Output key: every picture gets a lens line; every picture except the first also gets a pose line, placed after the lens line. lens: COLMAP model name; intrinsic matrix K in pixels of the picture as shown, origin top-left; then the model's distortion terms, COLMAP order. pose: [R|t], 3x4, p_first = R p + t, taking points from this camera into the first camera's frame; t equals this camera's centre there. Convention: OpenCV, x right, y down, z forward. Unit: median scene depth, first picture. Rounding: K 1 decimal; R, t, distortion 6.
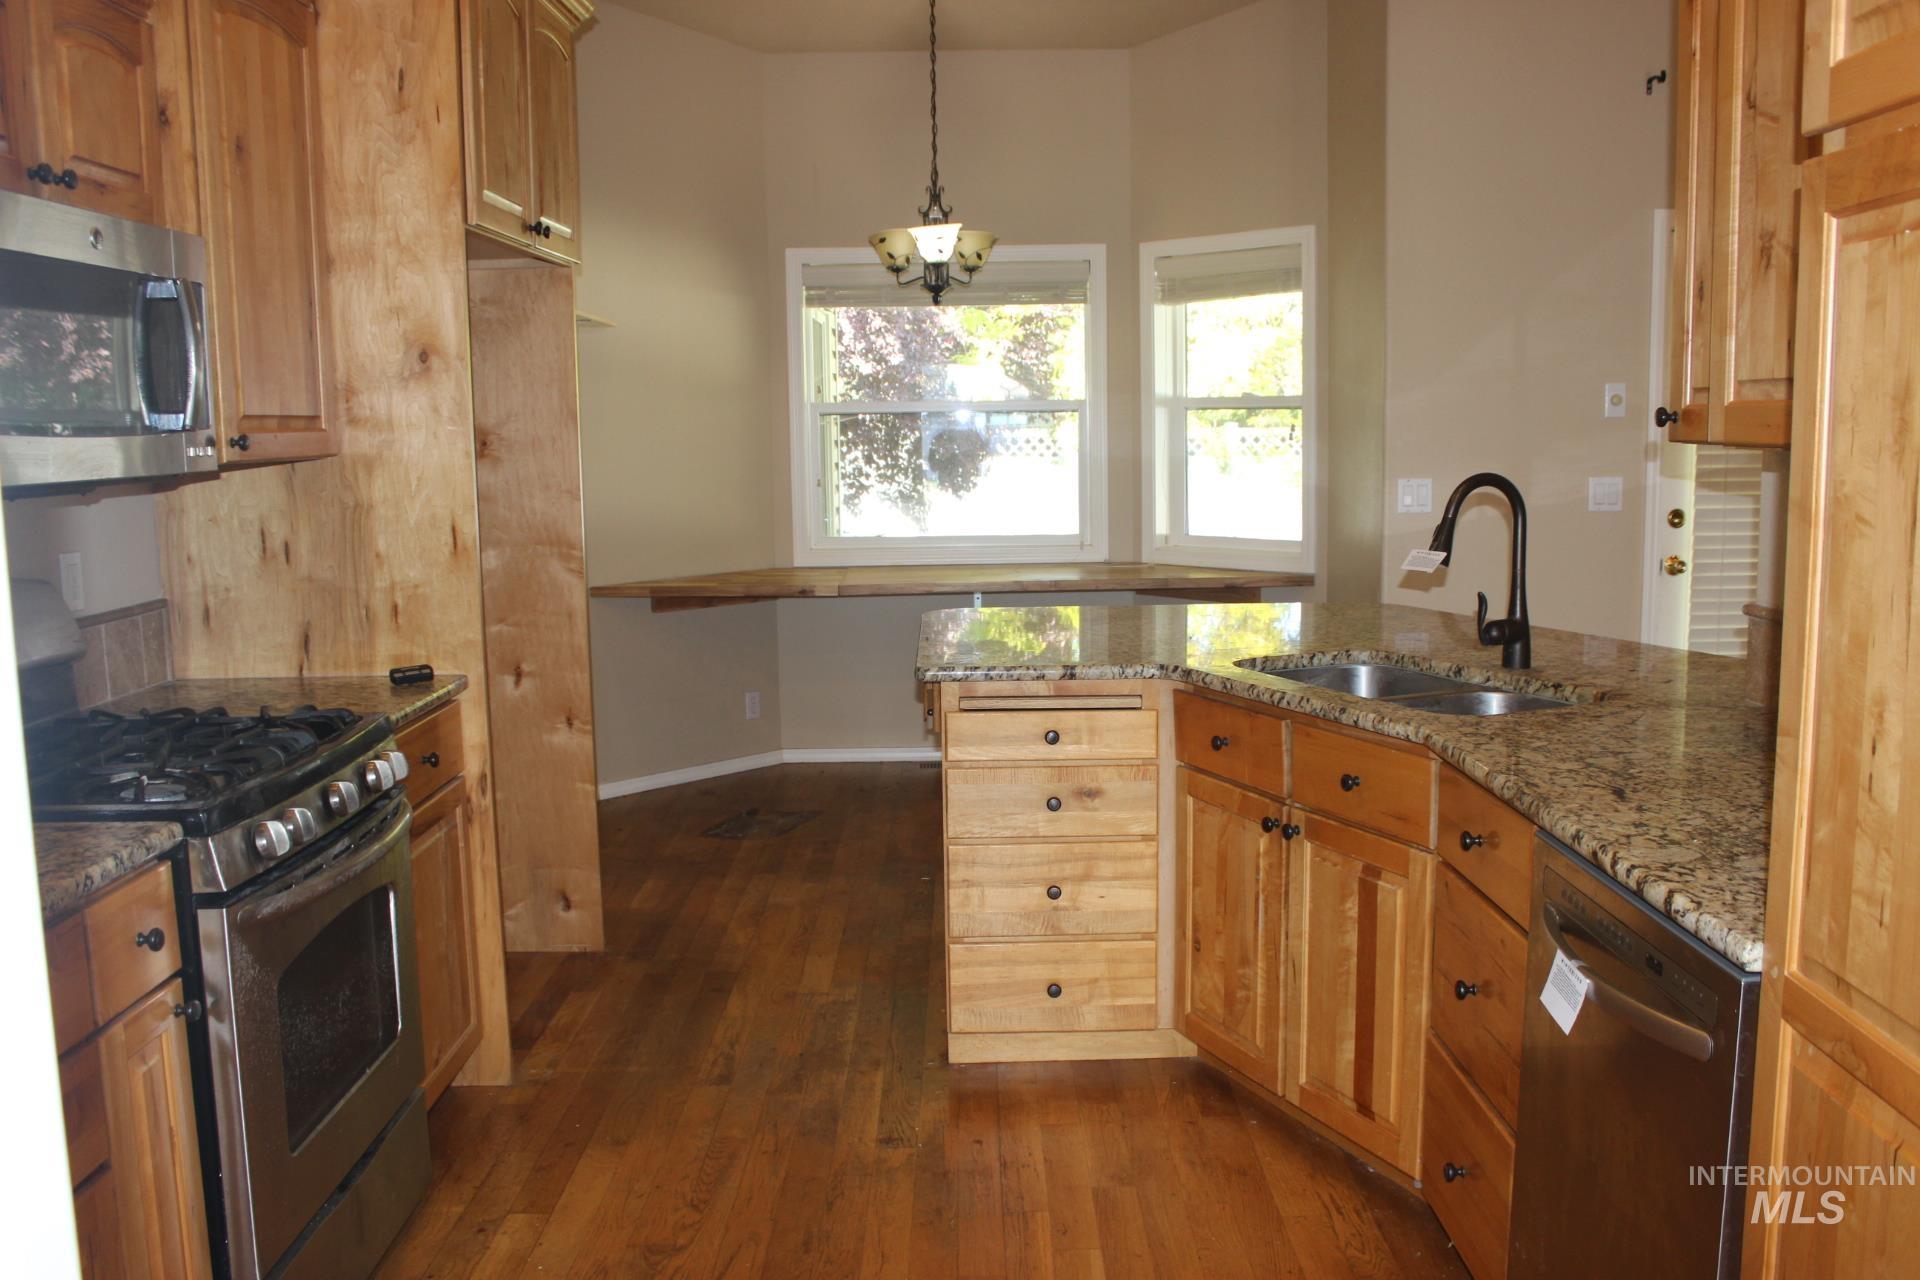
lens RADIAL K [[1606.7, 0, 966.4], [0, 1606.7, 642.2], [0, 0, 1]] dist [-0.143178, 0.108249]
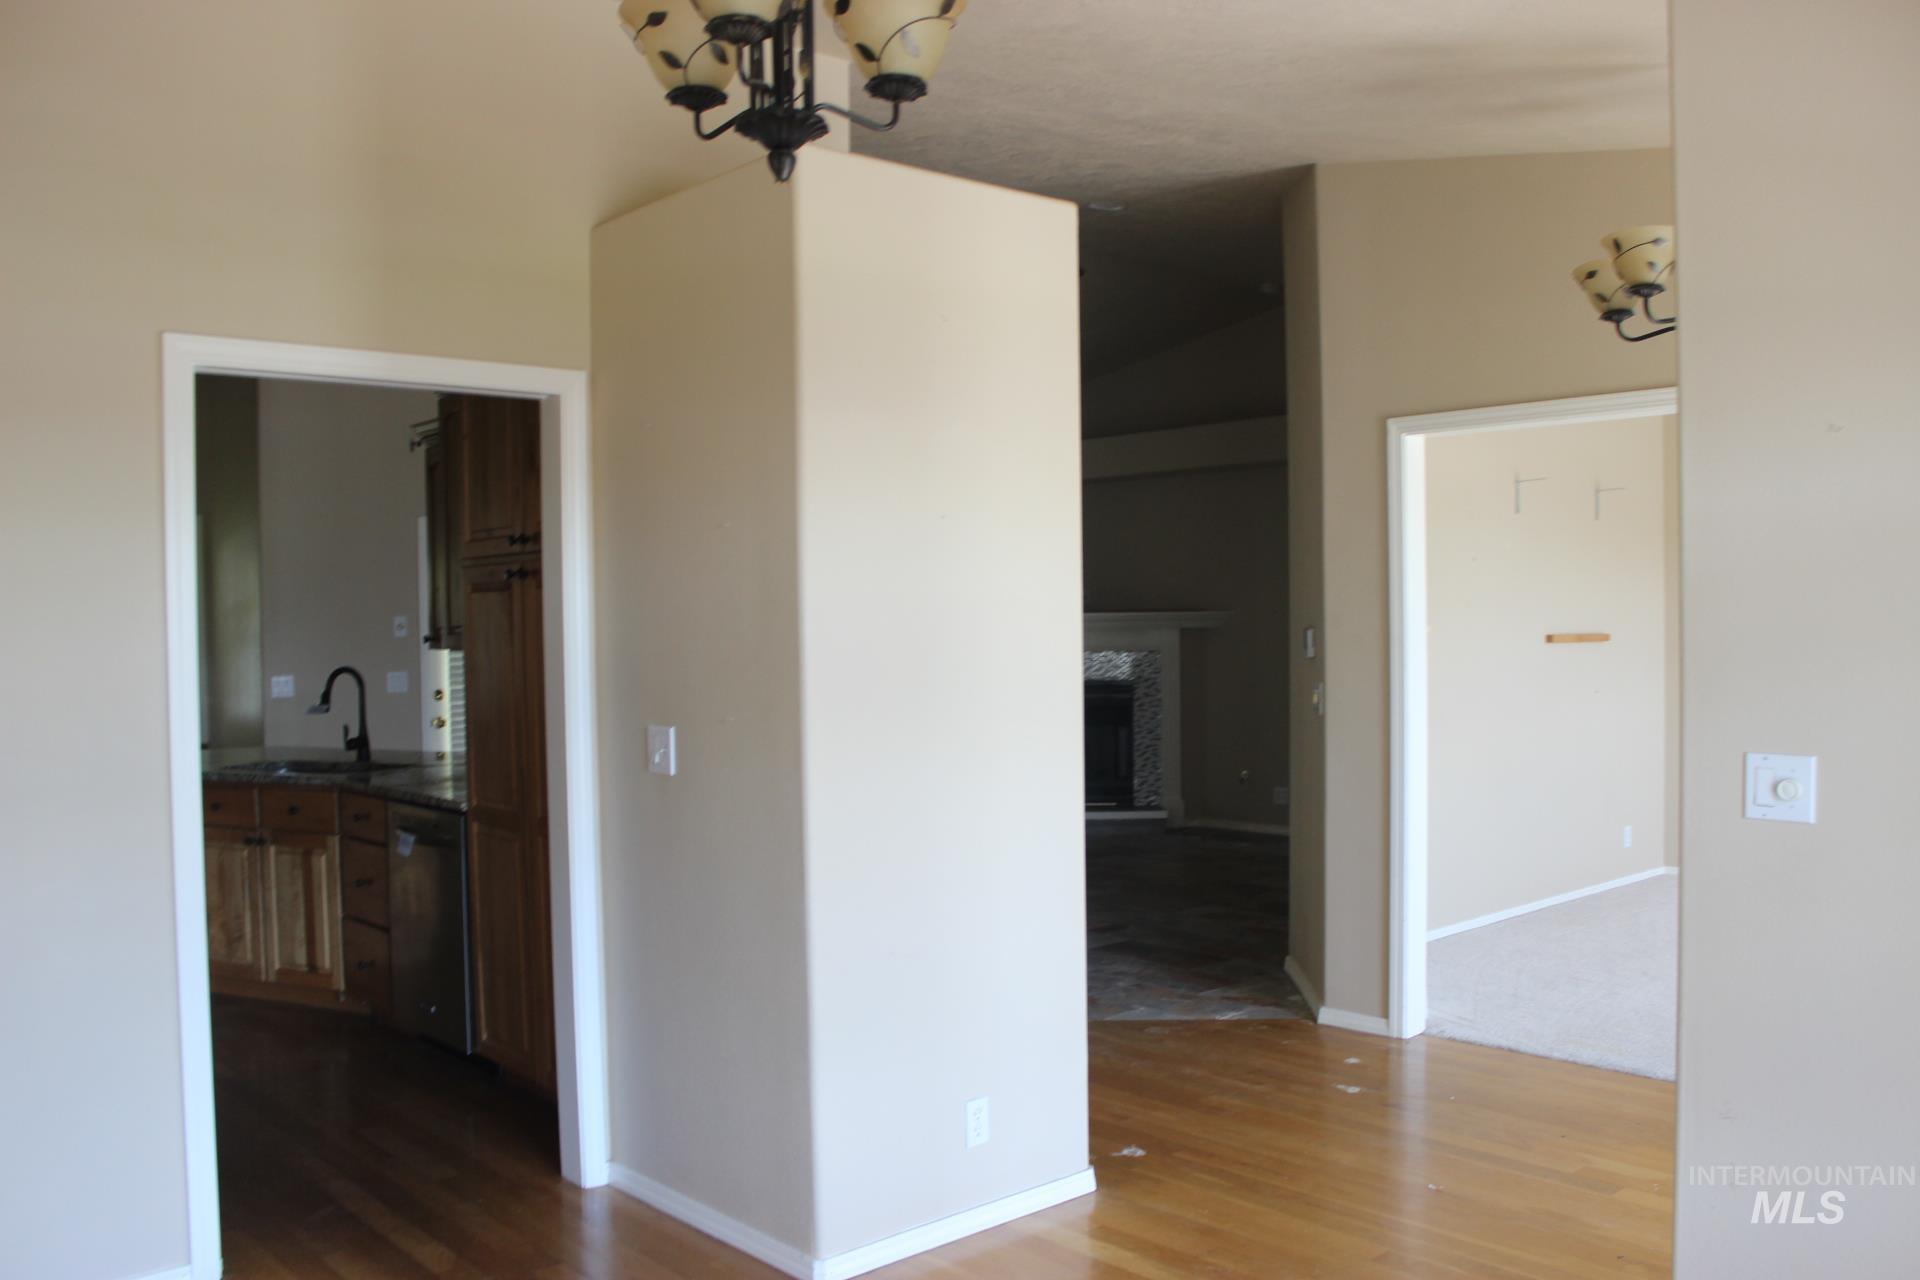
lens RADIAL K [[1606.7, 0, 964.6], [0, 1606.7, 637.1], [0, 0, 1]] dist [-0.143178, 0.108249]
pose [[0.739021, -0.001312, 0.673681, -0.468629], [0.094947, 0.990219, -0.102228, 0.145895], [-0.666958, 0.139512, 0.731918, -1.070079]]
